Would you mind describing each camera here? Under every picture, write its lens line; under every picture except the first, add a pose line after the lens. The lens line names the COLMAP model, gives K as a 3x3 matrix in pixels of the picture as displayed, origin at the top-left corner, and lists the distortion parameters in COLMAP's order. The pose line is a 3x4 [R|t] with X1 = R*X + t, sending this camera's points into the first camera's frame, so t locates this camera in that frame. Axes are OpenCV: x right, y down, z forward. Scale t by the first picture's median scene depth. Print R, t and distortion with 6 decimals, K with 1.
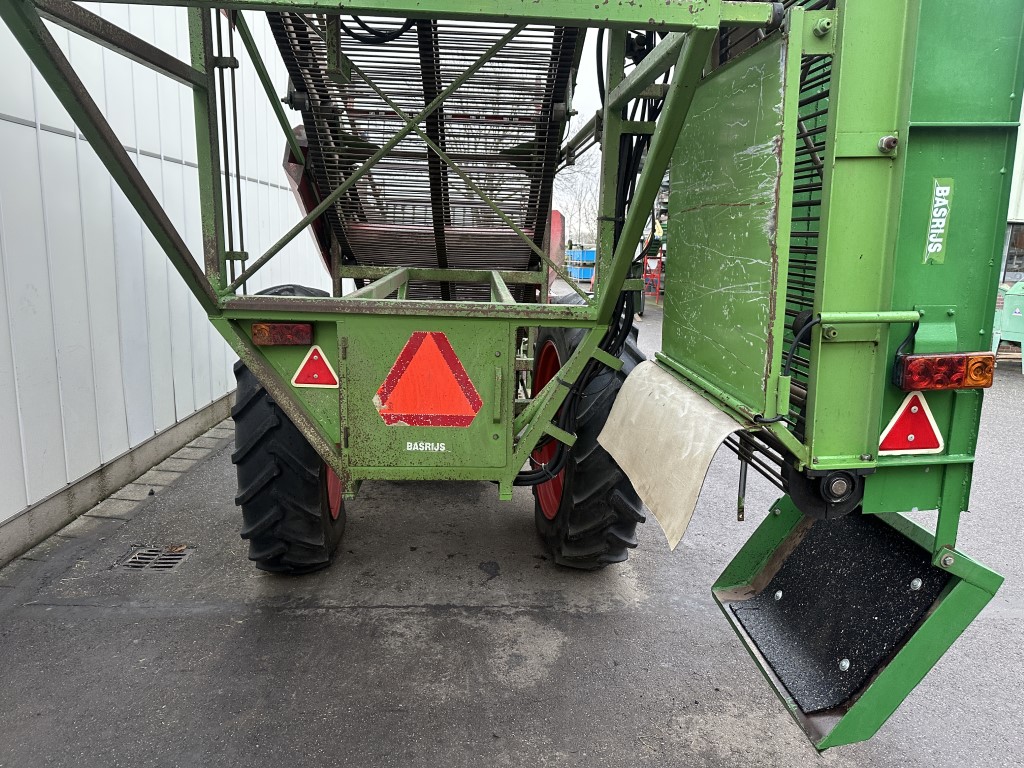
lens RADIAL K [[718.3, 0, 512.0], [0, 718.3, 384.0], [0, 0, 1]] dist [0.119292, -0.194005]
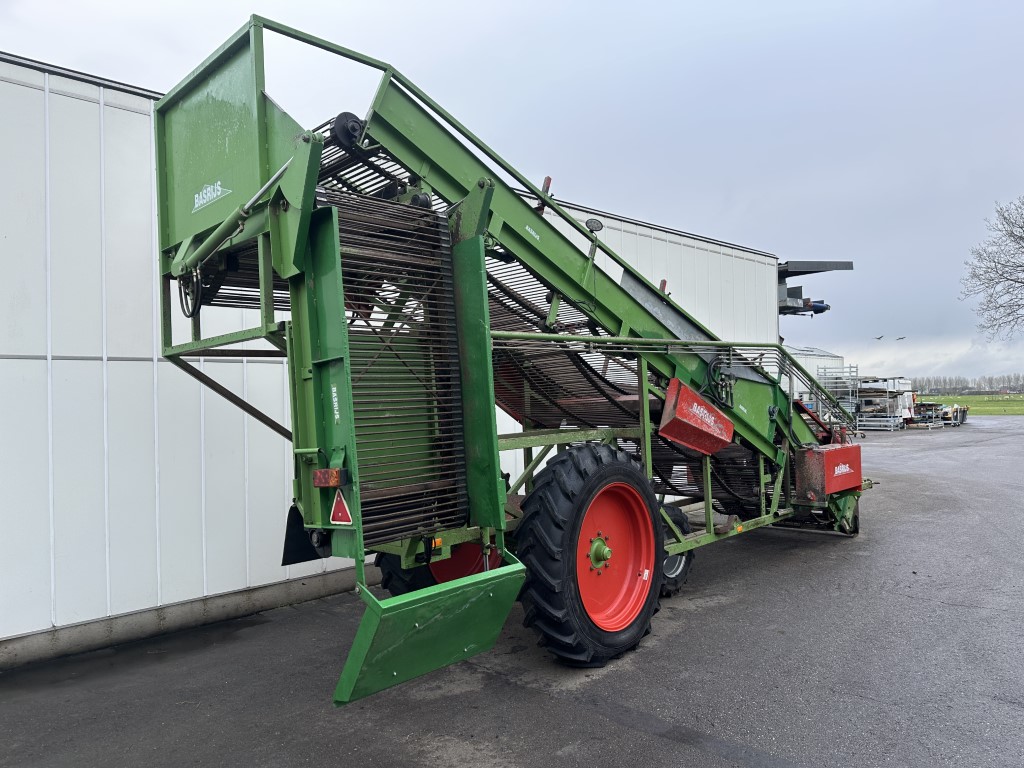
lens RADIAL K [[718.3, 0, 512.0], [0, 718.3, 384.0], [0, 0, 1]] dist [0.119292, -0.194005]
pose [[0.666686, -0.072185, -0.741835, 1.155416], [-0.096054, 0.978678, -0.181555, 0.020578], [0.739123, 0.192297, 0.645538, 0.022656]]
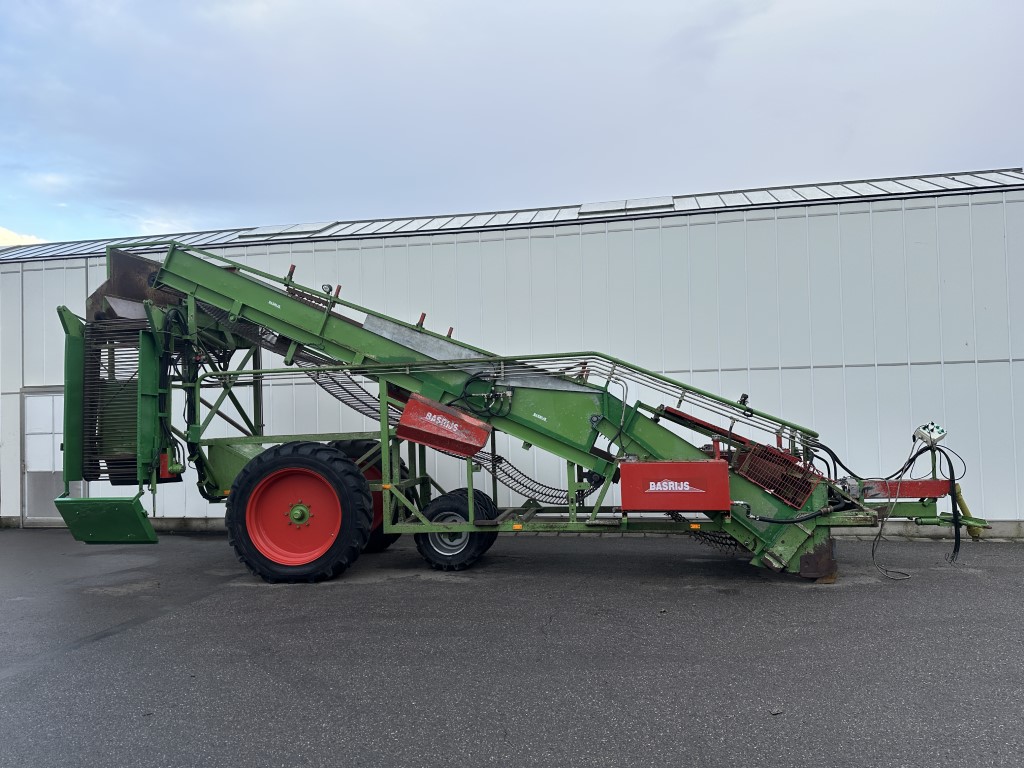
lens RADIAL K [[718.3, 0, 512.0], [0, 718.3, 384.0], [0, 0, 1]] dist [0.119292, -0.194005]
pose [[-0.218189, -0.073791, -0.973113, 2.219671], [-0.175389, 0.983867, -0.035281, -0.363624], [0.960017, 0.162976, -0.227611, 2.302785]]
